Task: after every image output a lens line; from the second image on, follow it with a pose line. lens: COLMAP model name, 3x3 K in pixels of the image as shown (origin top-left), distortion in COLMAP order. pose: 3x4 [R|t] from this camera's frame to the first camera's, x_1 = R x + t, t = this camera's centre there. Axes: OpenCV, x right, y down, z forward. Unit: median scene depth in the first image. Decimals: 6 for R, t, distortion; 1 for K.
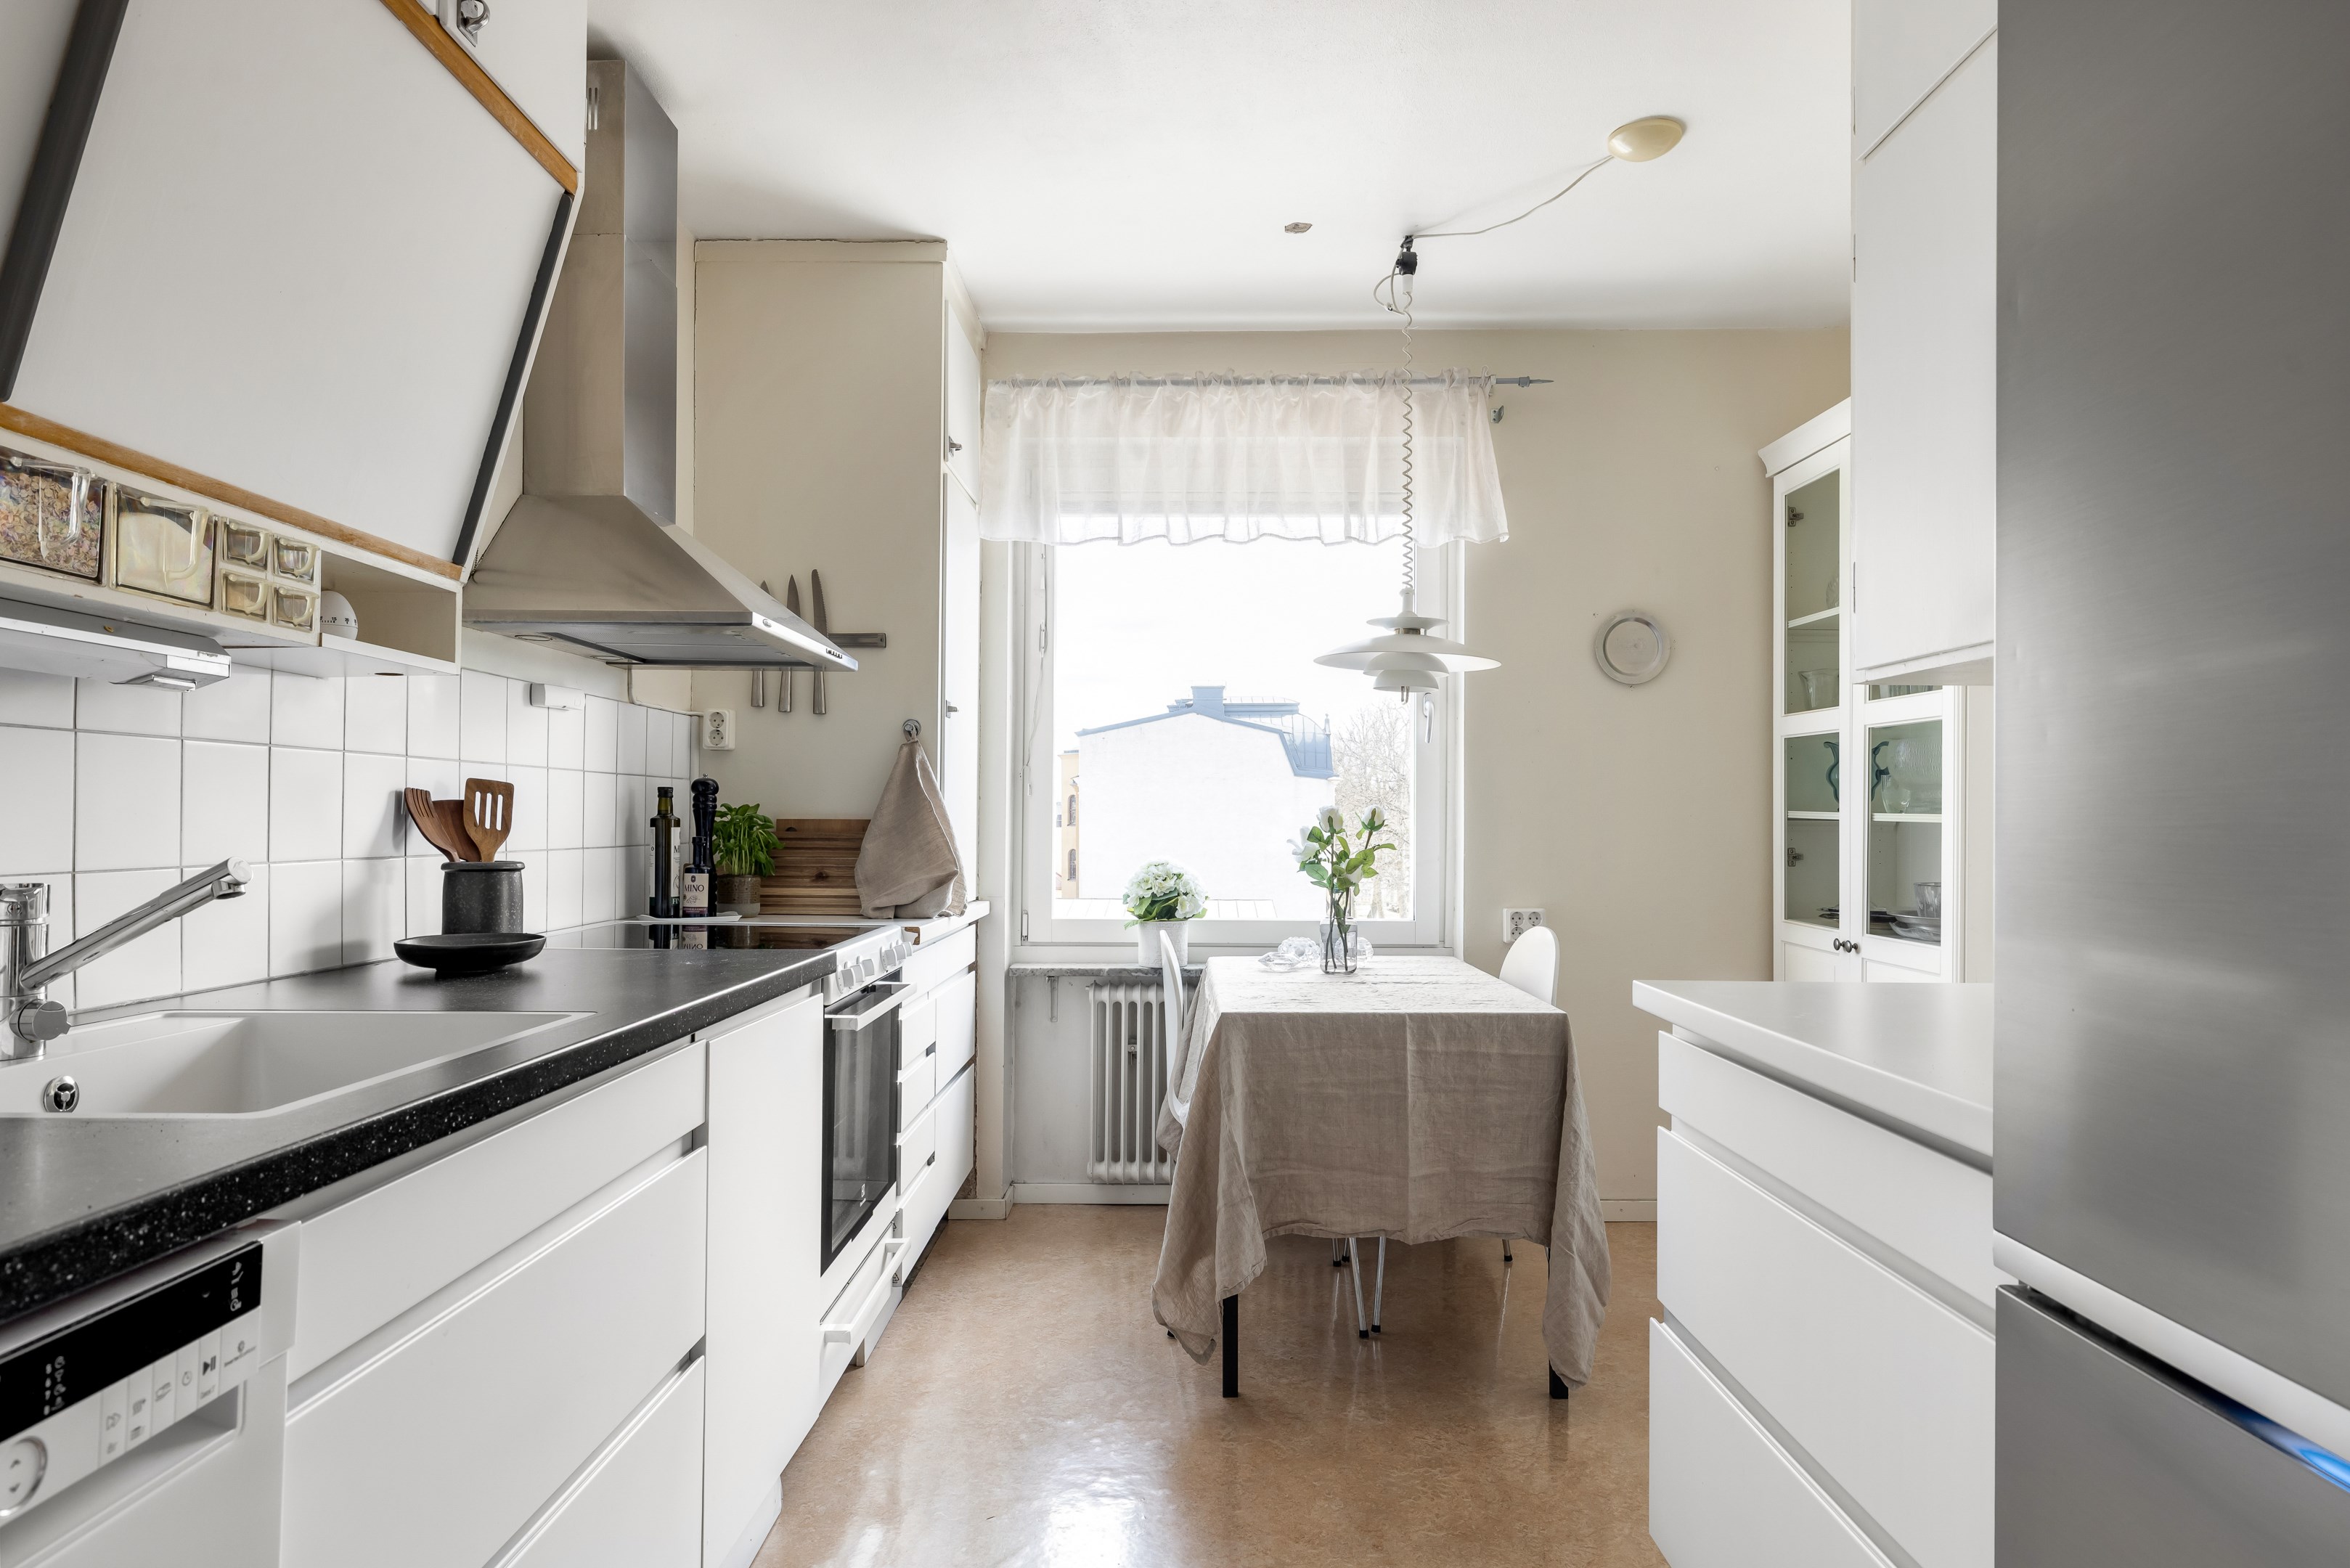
lens RADIAL K [[1407.0, 0, 1168.8], [0, 1407.0, 794.5], [0, 0, 1]] dist [-0.015136, -0.000209]
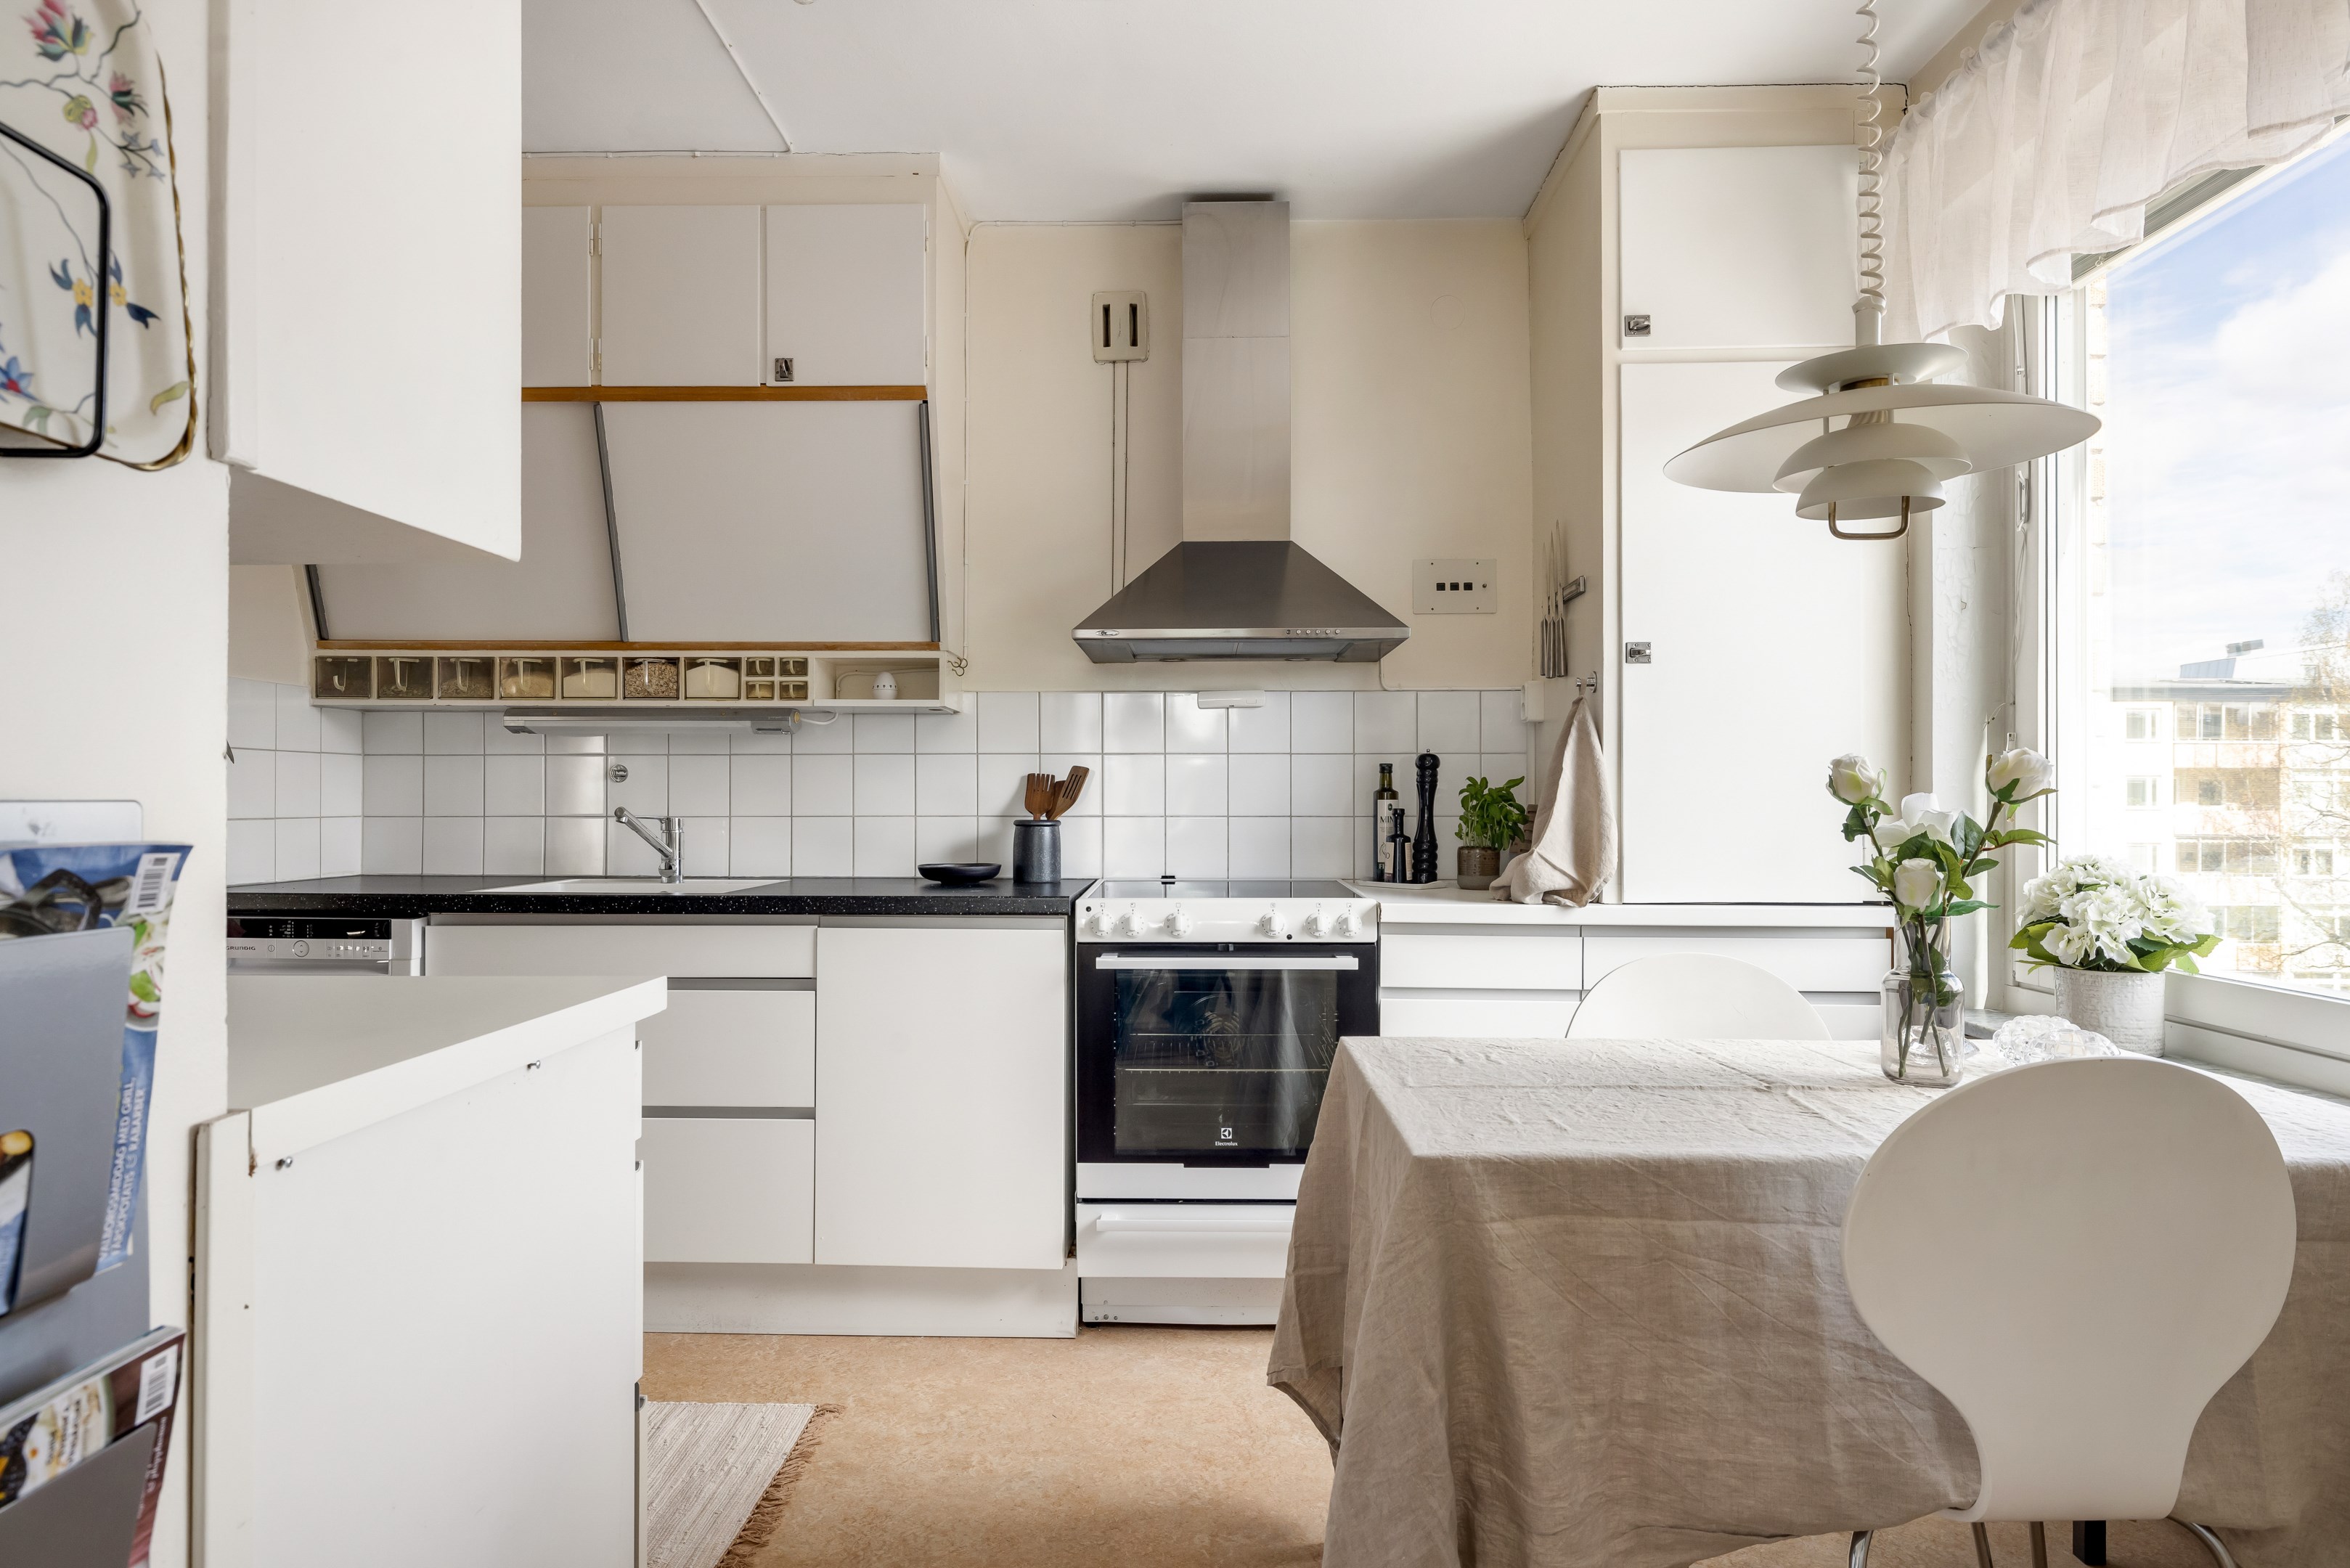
lens RADIAL K [[1313.4, 0, 1172.7], [0, 1313.4, 798.8], [0, 0, 1]] dist [-0.000963, -0.000600]
pose [[-0.020454, -0.009442, -0.999746, 1.310666], [0.018010, 0.999790, -0.009811, 0.056862], [0.999629, -0.018206, -0.020280, 1.601548]]
